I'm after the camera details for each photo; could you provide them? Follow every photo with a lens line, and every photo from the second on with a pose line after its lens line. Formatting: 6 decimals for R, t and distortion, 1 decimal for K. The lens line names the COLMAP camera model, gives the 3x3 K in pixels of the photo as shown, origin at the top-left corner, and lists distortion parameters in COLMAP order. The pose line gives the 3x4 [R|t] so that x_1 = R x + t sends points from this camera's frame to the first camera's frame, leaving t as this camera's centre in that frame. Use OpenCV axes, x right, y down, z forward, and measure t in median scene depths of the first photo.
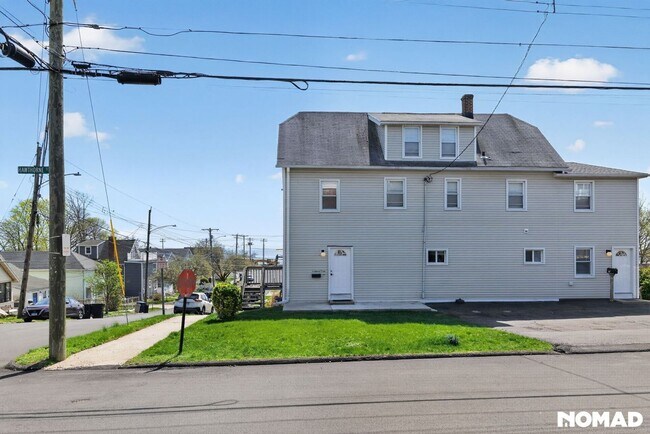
lens RADIAL K [[511.1, 0, 325.2], [0, 511.1, 233.3], [0, 0, 1]] dist [0.019590, -0.024016]
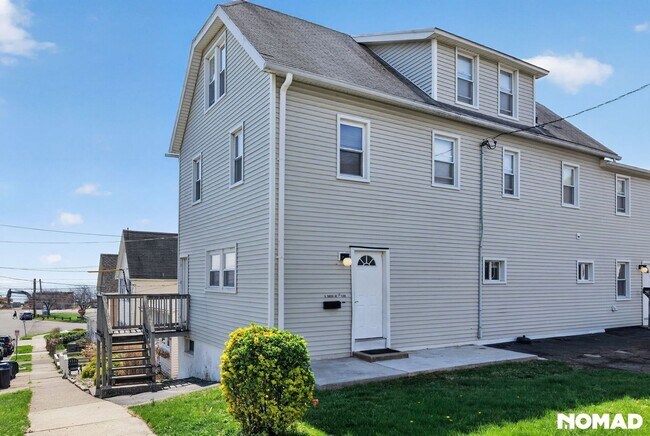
lens RADIAL K [[511.1, 0, 346.2], [0, 511.1, 265.1], [0, 0, 1]] dist [0.019590, -0.024016]
pose [[0.864805, 0.017179, 0.501813, -0.251518], [-0.012878, 0.999845, -0.012035, 0.049103], [-0.501942, 0.003946, 0.864892, 0.551354]]
